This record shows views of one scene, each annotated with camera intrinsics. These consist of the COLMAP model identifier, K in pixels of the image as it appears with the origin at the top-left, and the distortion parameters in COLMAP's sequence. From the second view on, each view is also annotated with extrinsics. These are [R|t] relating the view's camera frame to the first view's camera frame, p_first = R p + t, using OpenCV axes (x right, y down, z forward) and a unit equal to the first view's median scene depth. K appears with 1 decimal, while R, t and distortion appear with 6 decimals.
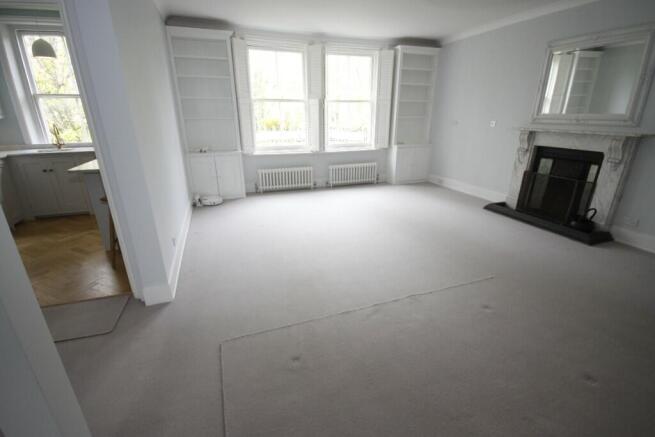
lens RADIAL K [[306.4, 0, 323.4], [0, 306.4, 223.2], [0, 0, 1]] dist [0.000238, -0.003639]
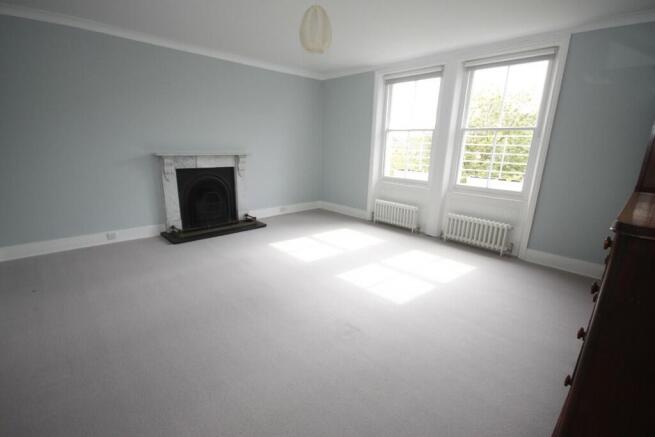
lens RADIAL K [[306.4, 0, 326.7], [0, 306.4, 217.8], [0, 0, 1]] dist [0.000238, -0.003639]
pose [[0.394674, 0.212697, -0.893863, 0.784827], [-0.366806, 0.928427, 0.058963, -0.148132], [0.842428, 0.304603, 0.444445, 0.561203]]
